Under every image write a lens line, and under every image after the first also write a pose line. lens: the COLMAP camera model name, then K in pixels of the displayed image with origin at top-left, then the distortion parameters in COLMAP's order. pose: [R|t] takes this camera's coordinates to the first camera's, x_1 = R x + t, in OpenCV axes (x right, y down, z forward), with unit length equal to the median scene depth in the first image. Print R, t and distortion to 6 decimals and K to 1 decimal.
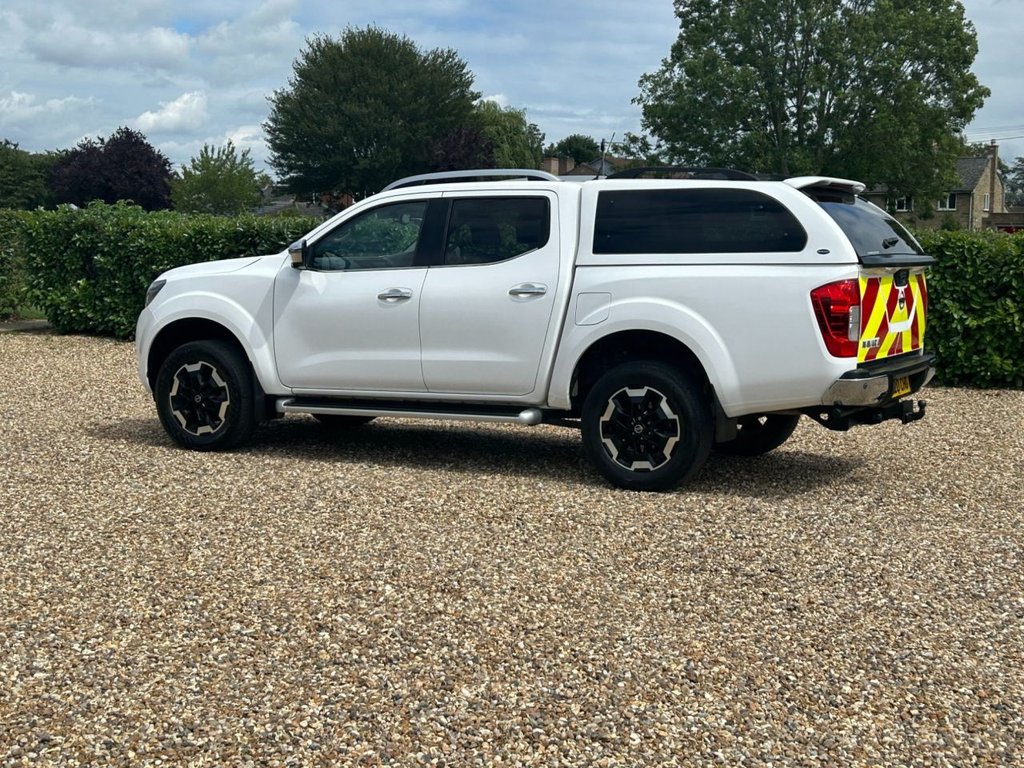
lens RADIAL K [[1563.3, 0, 532.6], [0, 1563.3, 377.2], [0, 0, 1]] dist [0.236151, -0.838836]
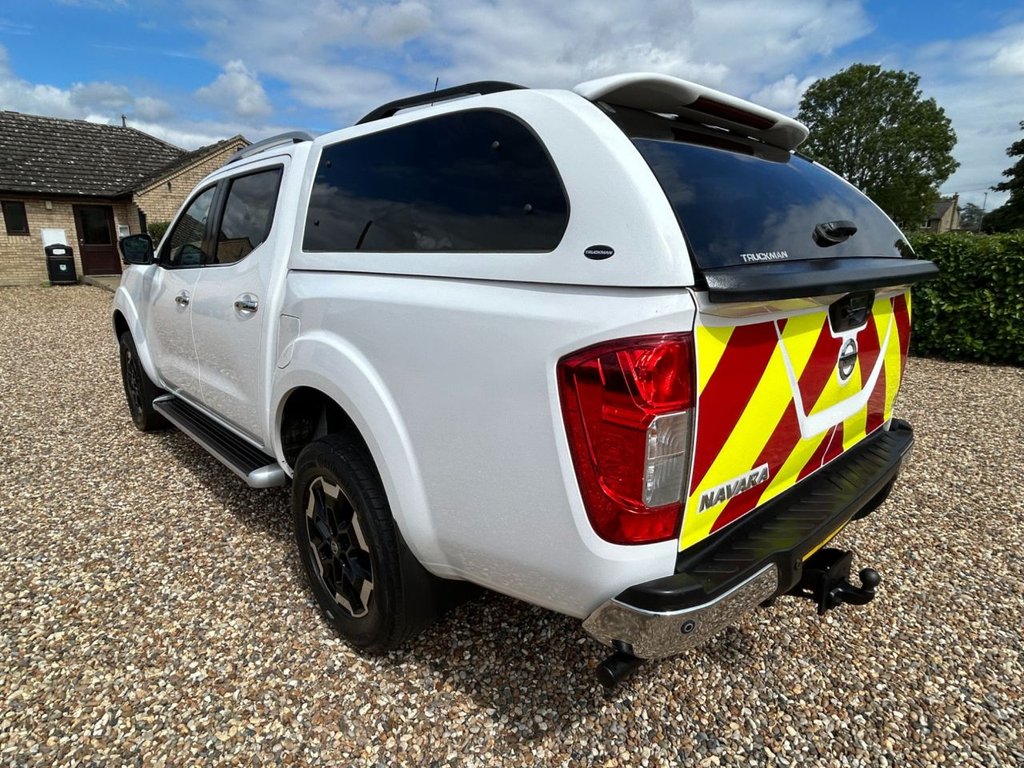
lens RADIAL K [[589.2, 0, 512.0], [0, 589.2, 384.0], [0, 0, 1]] dist [0.002670, 0.001901]
pose [[0.942865, 0.079197, -0.323625, 0.177766], [-0.030415, 0.987742, 0.153107, -0.058609], [0.331783, -0.134516, 0.933716, 0.724960]]
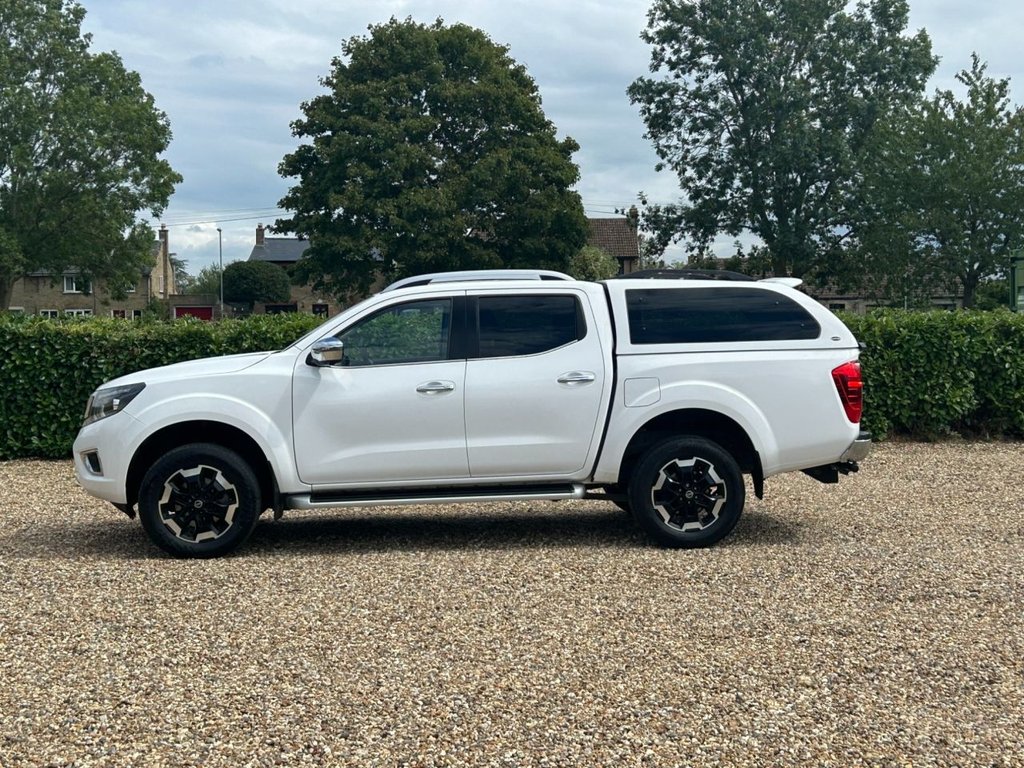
lens RADIAL K [[1563.3, 0, 532.6], [0, 1563.3, 377.2], [0, 0, 1]] dist [0.236151, -0.838836]
pose [[0.842229, -0.036294, 0.537898, -0.574010], [0.062975, 0.997524, -0.031298, -0.021402], [-0.535430, 0.060234, 0.842429, 0.073273]]
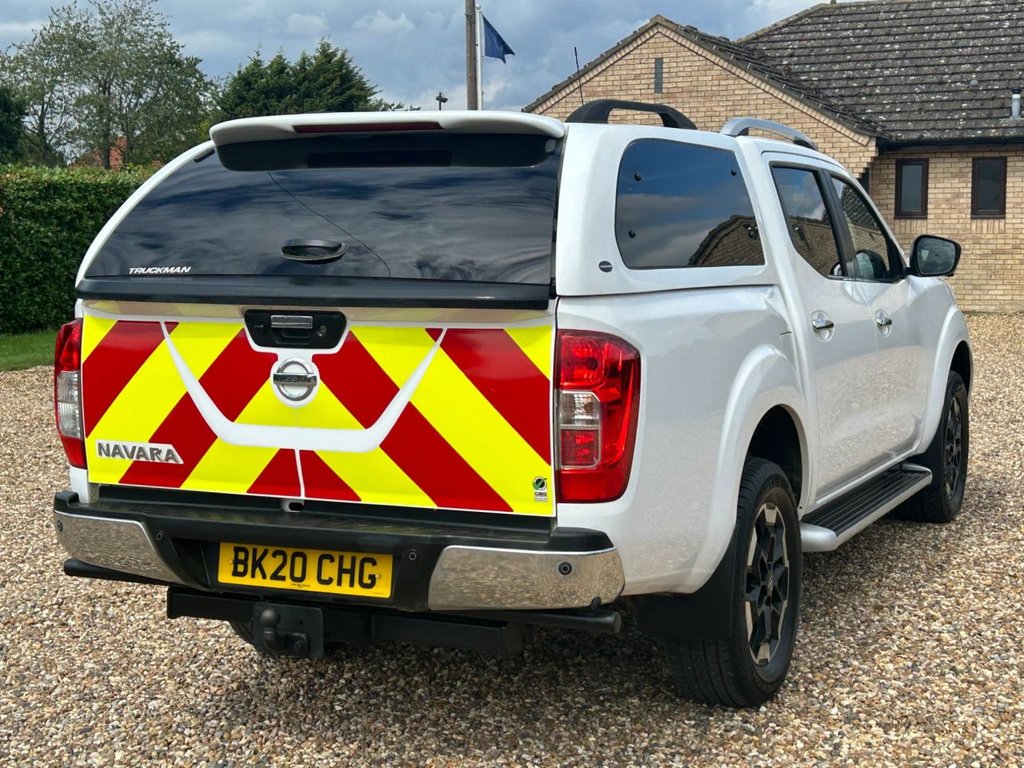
lens RADIAL K [[1563.3, 0, 532.6], [0, 1563.3, 377.2], [0, 0, 1]] dist [0.236151, -0.838836]
pose [[0.051256, 0.097182, -0.993946, 0.611181], [-0.078378, 0.992576, 0.093006, -0.086381], [0.995605, 0.073136, 0.058493, 0.937364]]
